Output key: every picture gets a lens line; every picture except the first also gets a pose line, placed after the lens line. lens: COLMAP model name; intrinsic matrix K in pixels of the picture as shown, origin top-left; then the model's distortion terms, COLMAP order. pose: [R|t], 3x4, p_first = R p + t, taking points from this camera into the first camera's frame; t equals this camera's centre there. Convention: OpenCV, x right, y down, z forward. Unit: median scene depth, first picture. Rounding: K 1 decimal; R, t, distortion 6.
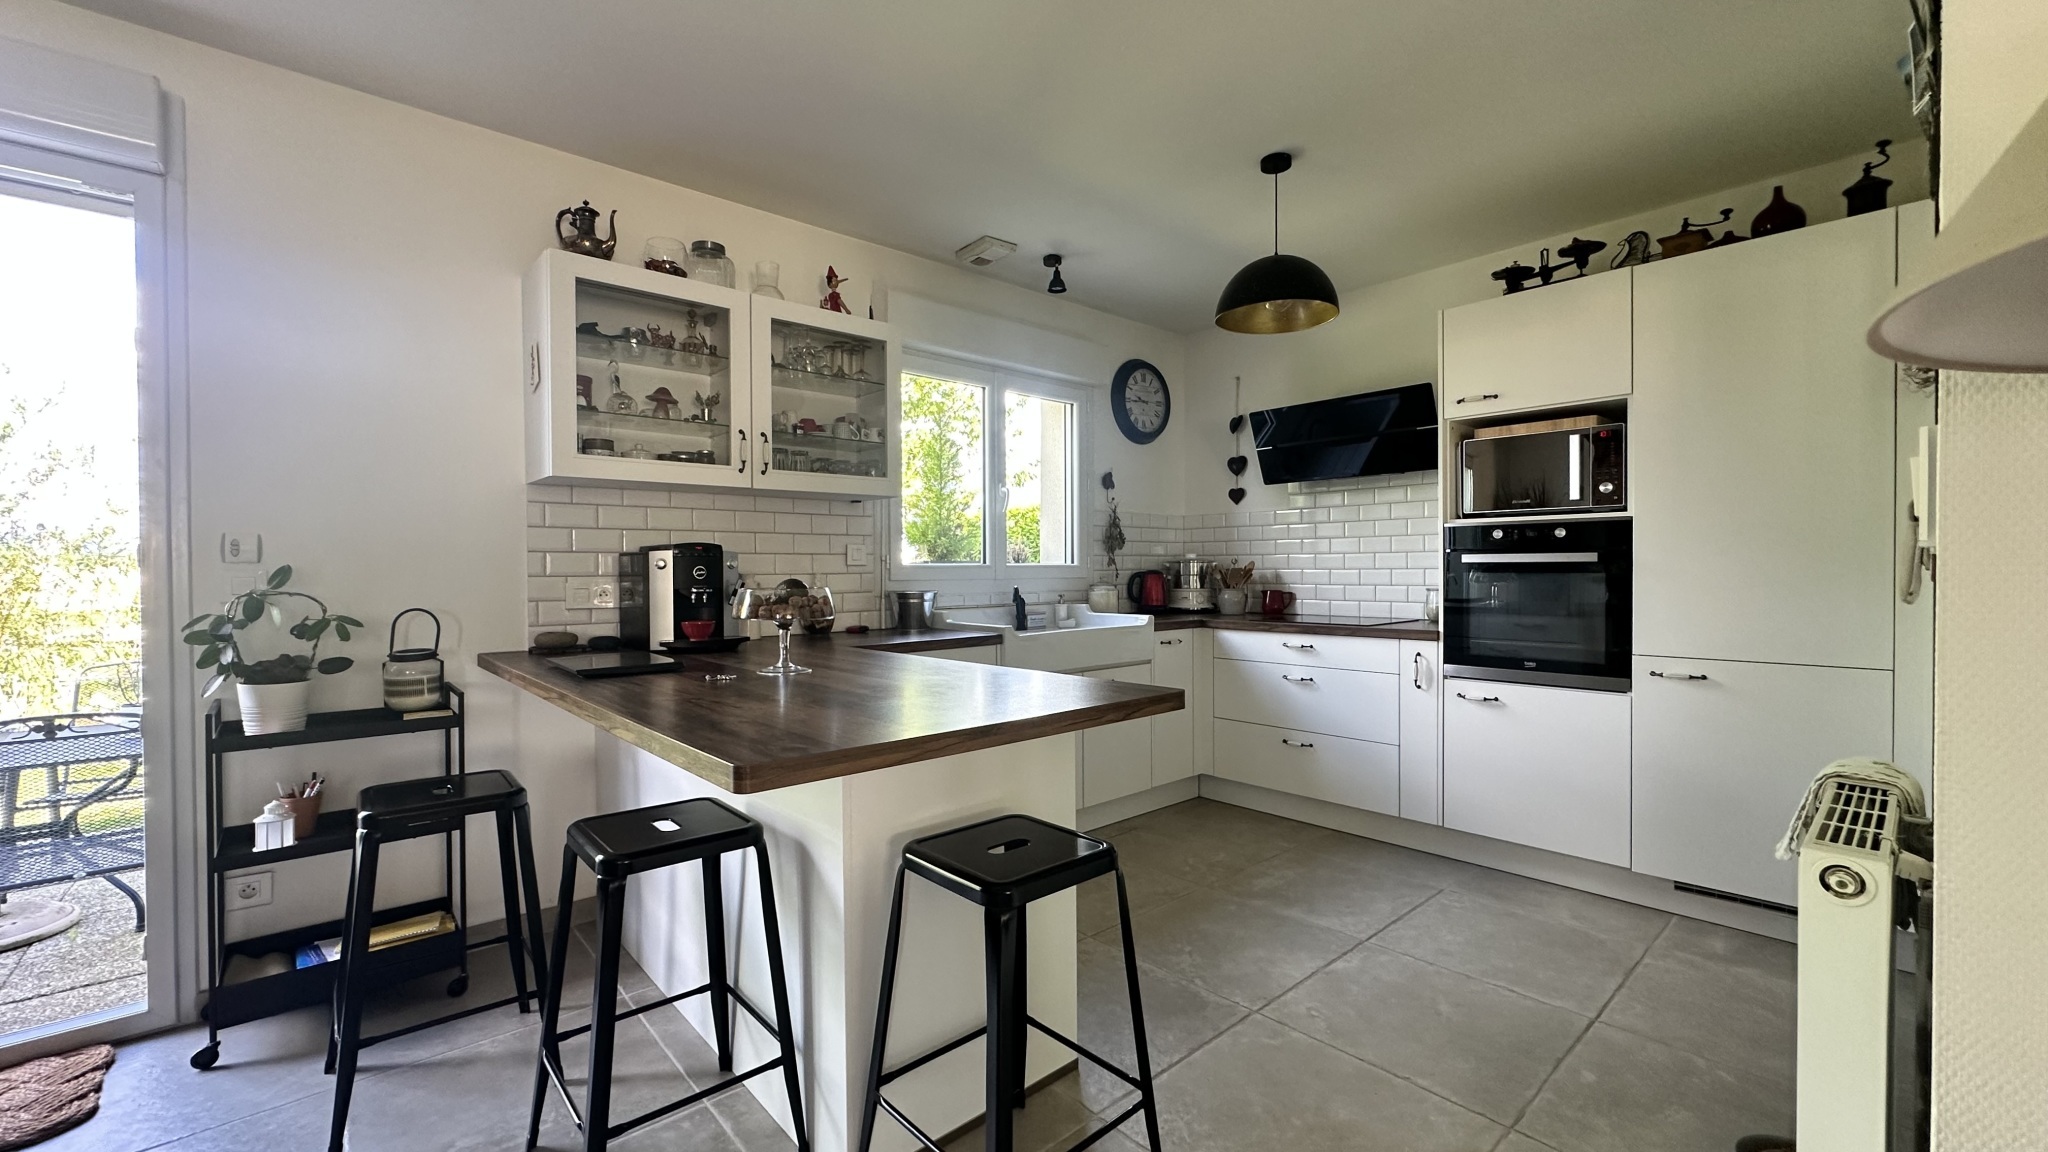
lens RADIAL K [[824.7, 0, 1017.6], [0, 824.7, 579.6], [0, 0, 1]] dist [-0.000987, -0.000164]
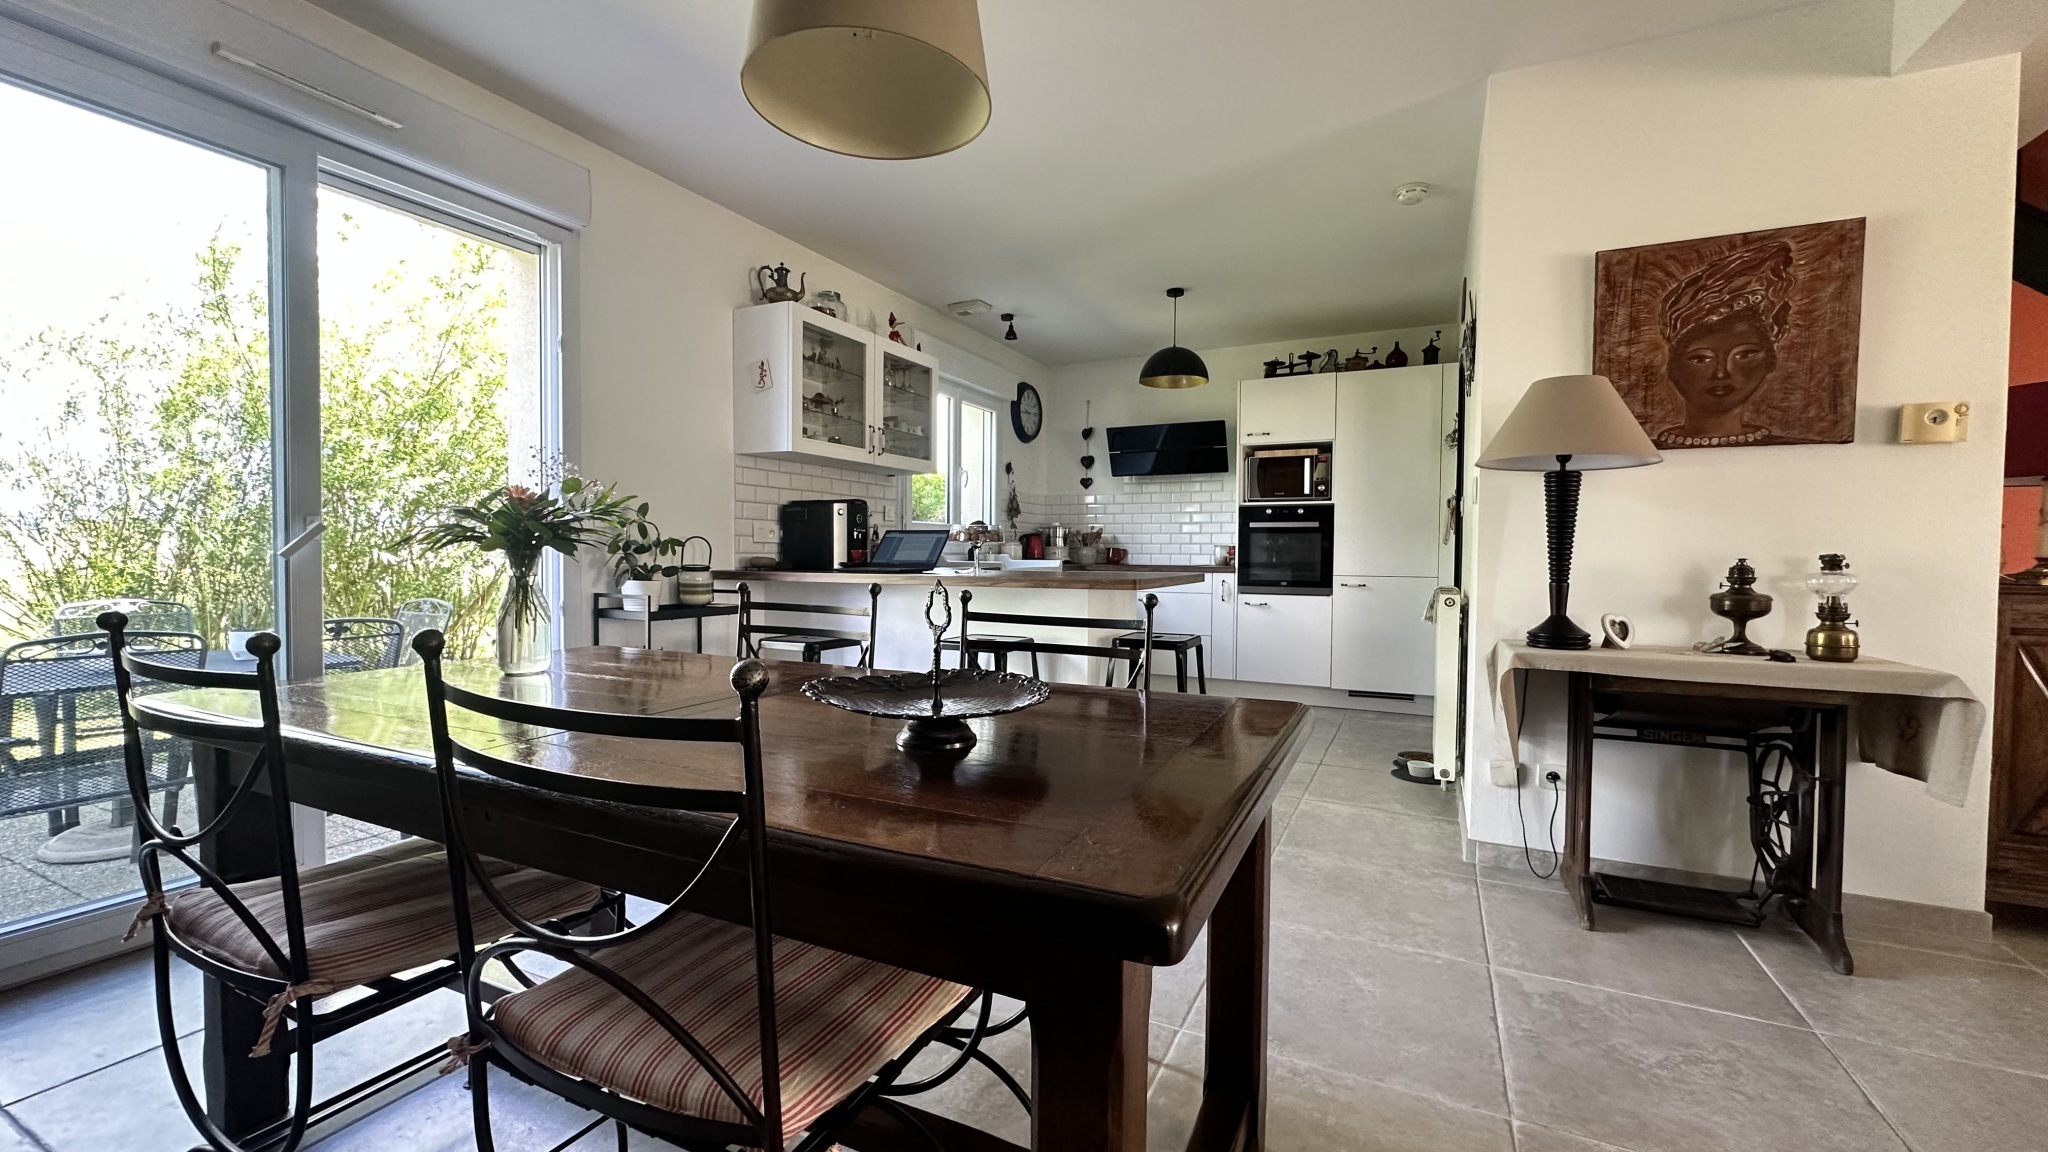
lens RADIAL K [[820.0, 0, 1024.0], [0, 820.0, 576.0], [0, 0, 1]] dist [-0.002401, -0.000077]
pose [[0.924935, 0.000819, 0.380125, -0.603780], [-0.006897, 0.999869, 0.014628, 0.065033], [-0.380063, -0.016152, 0.924820, -0.460160]]
